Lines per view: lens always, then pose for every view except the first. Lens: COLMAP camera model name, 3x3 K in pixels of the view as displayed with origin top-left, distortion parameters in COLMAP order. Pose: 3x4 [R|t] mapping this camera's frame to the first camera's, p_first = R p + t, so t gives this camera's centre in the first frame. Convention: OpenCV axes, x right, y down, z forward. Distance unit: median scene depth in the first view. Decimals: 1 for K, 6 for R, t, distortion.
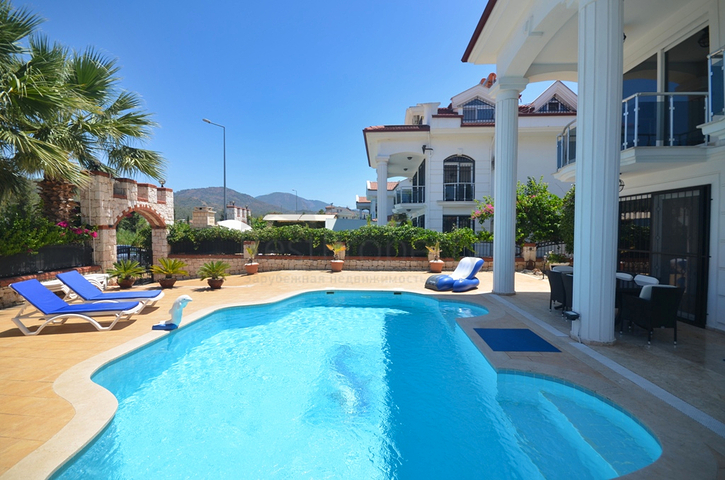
lens RADIAL K [[316.8, 0, 364.0], [0, 316.8, 238.6], [0, 0, 1]] dist [0.013352, -0.014381]
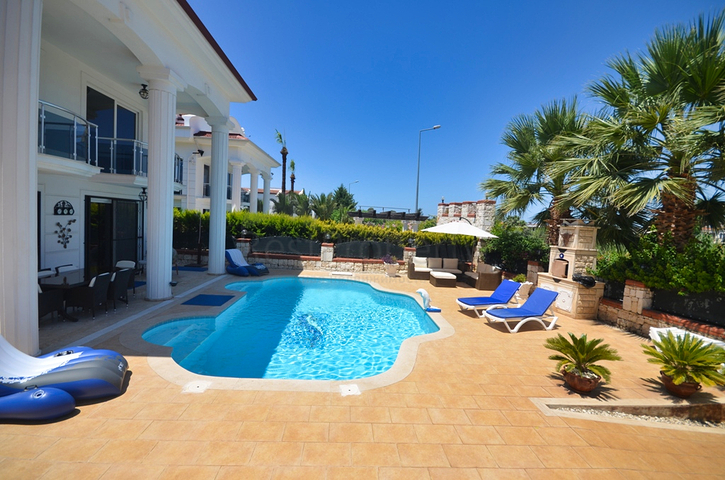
lens RADIAL K [[316.8, 0, 364.0], [0, 316.8, 238.6], [0, 0, 1]] dist [0.013352, -0.014381]
pose [[-0.993023, -0.052799, -0.105442, -0.052698], [-0.061916, 0.994442, 0.085152, -0.073700], [0.100360, 0.091086, -0.990773, 1.031256]]
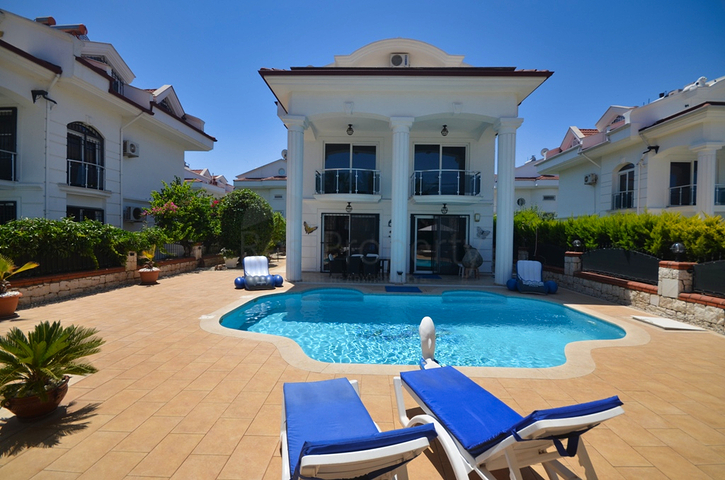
lens RADIAL K [[316.8, 0, 364.0], [0, 316.8, 238.6], [0, 0, 1]] dist [0.013352, -0.014381]
pose [[-0.018866, -0.019290, 0.999636, -0.561300], [0.010790, 0.999752, 0.019495, -0.013450], [-0.999764, 0.011154, -0.018654, 0.491053]]
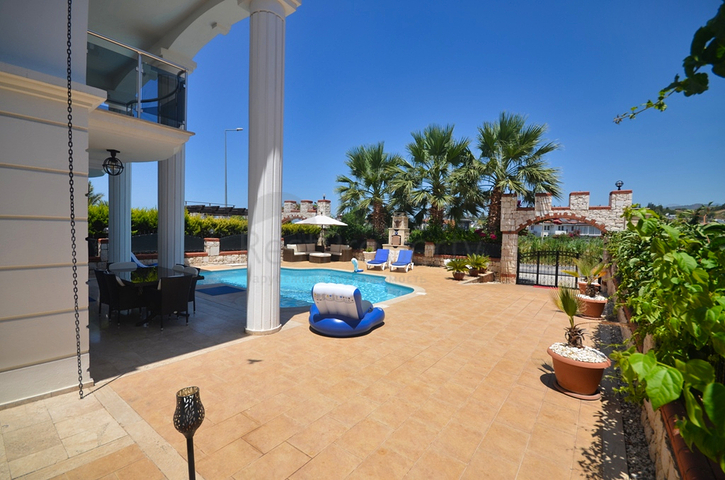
lens RADIAL K [[316.8, 0, 364.0], [0, 316.8, 238.6], [0, 0, 1]] dist [0.013352, -0.014381]
pose [[-0.572579, 0.008367, -0.819807, 0.542526], [-0.050204, 0.997714, 0.045247, -0.032162], [0.818311, 0.067065, -0.570850, 0.998775]]
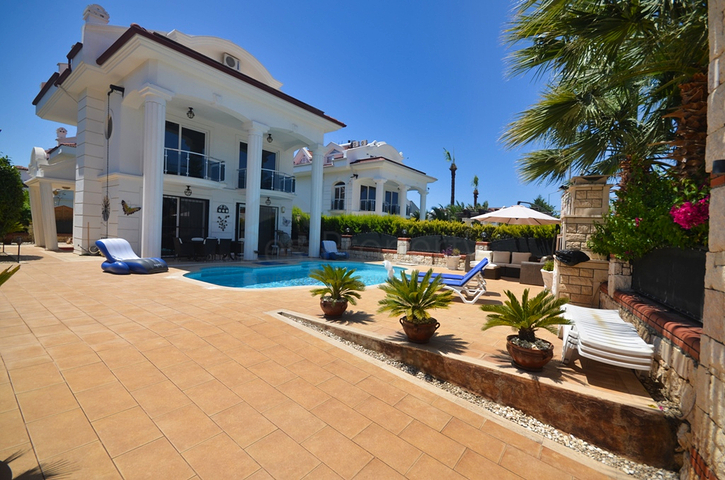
lens RADIAL K [[316.8, 0, 364.0], [0, 316.8, 238.6], [0, 0, 1]] dist [0.013352, -0.014381]
pose [[-0.826795, -0.045399, 0.560668, -0.578259], [-0.027791, 0.998817, 0.039895, 0.000559], [-0.561816, 0.017403, -0.827079, 1.011670]]
